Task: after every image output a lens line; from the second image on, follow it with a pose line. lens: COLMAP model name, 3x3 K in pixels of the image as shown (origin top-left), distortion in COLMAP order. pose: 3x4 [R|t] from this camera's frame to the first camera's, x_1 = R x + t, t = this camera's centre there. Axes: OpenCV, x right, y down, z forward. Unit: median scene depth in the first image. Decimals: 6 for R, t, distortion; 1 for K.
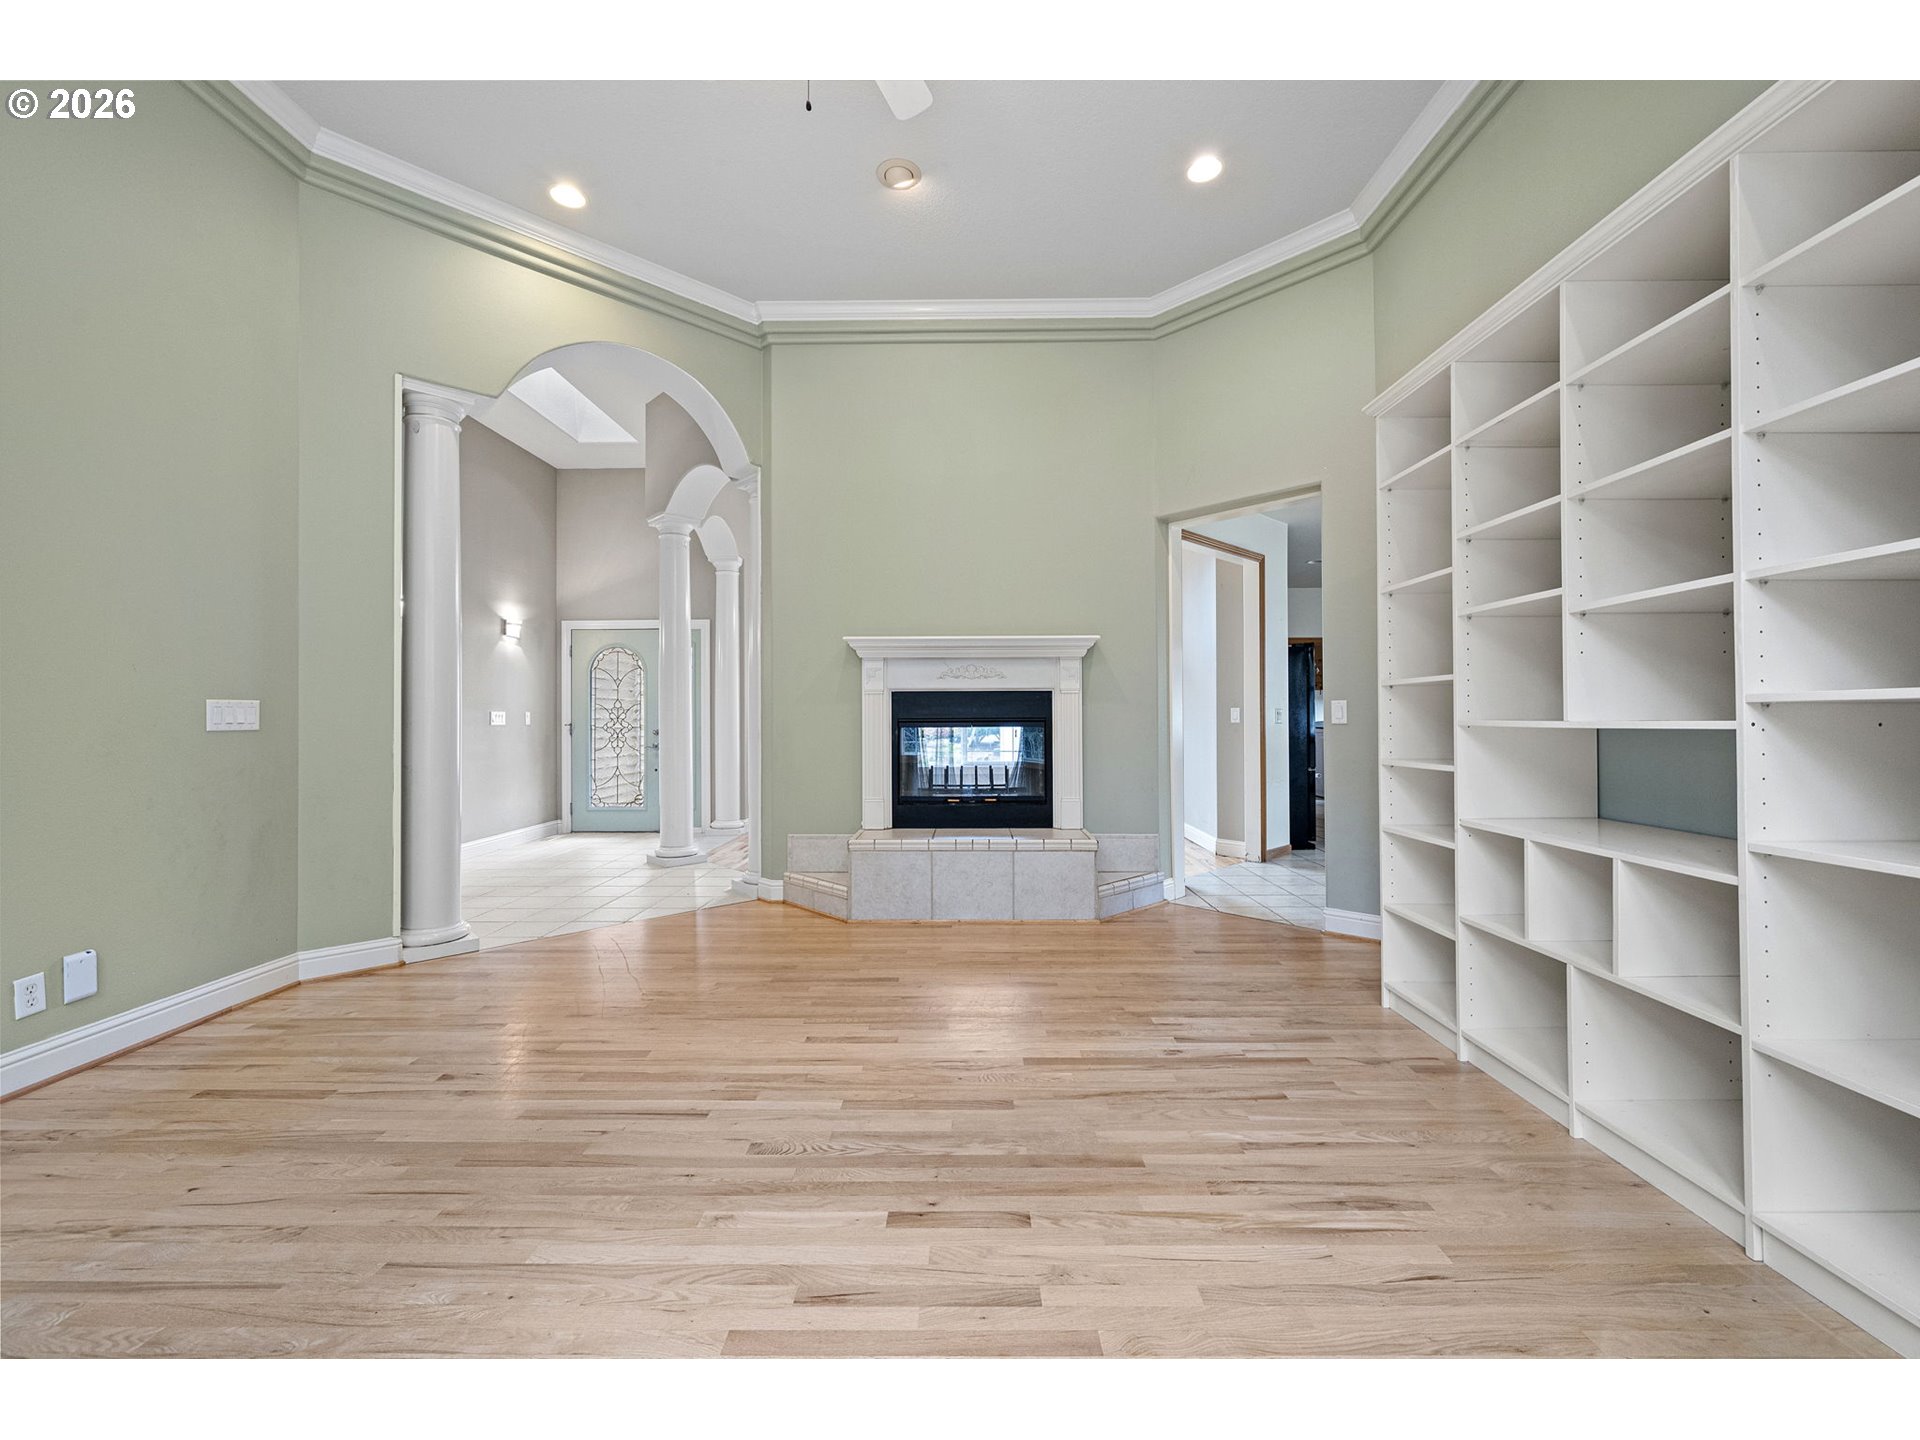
lens RADIAL K [[767.7, 0, 957.5], [0, 767.7, 716.8], [0, 0, 1]] dist [-0.001847, -0.000788]
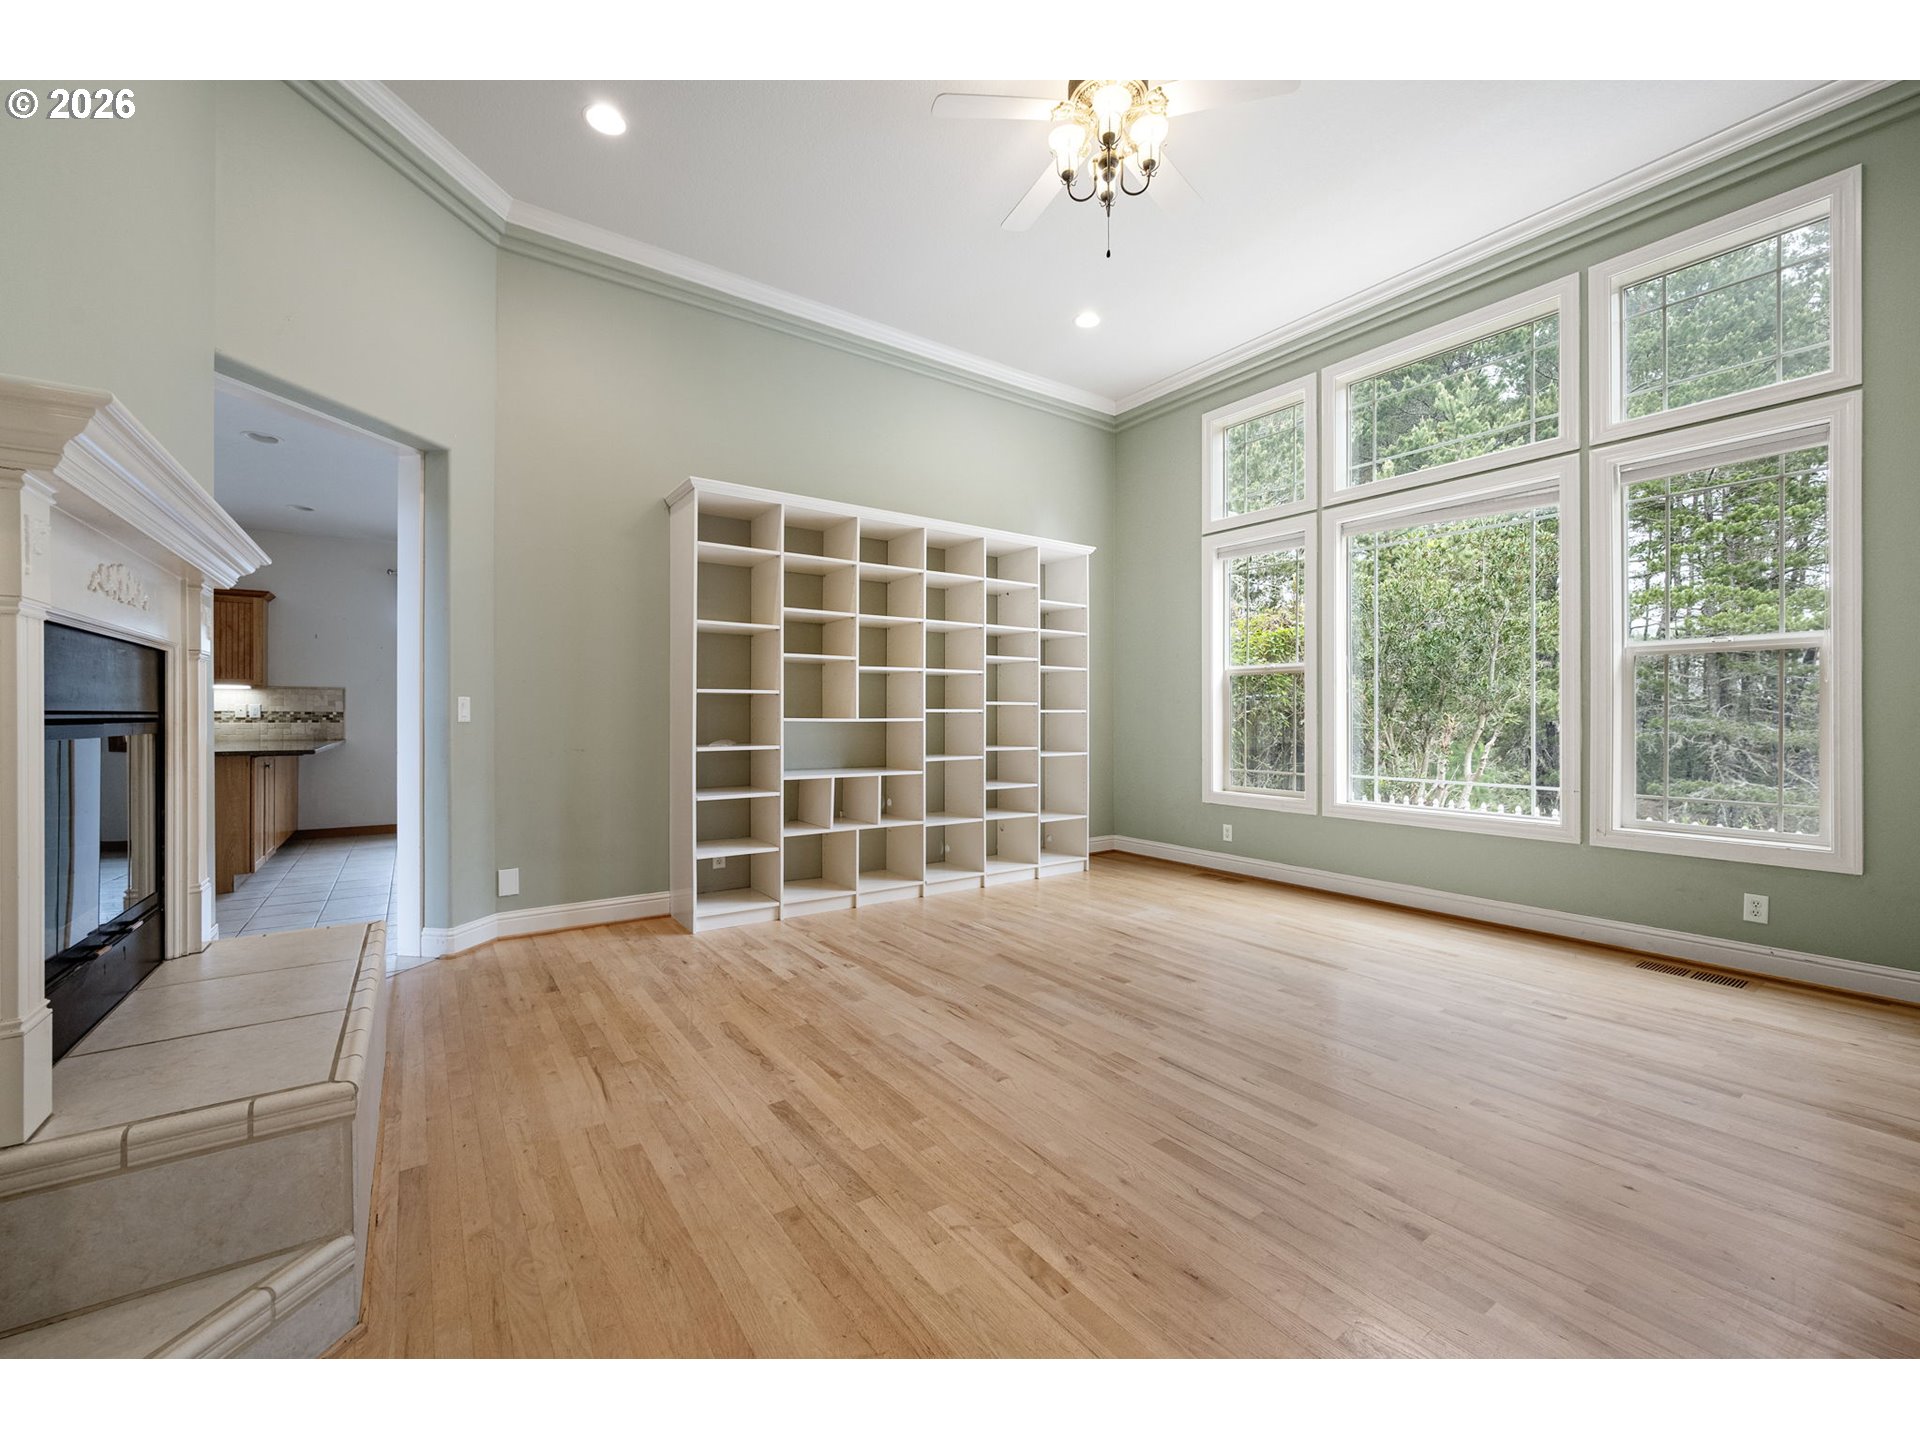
lens RADIAL K [[767.7, 0, 966.5], [0, 767.7, 718.7], [0, 0, 1]] dist [-0.001847, -0.000788]
pose [[-0.591904, 0.005147, 0.805992, -0.935380], [-0.004775, 0.999940, -0.009892, 0.017821], [-0.805994, -0.009704, -0.591844, 1.652829]]
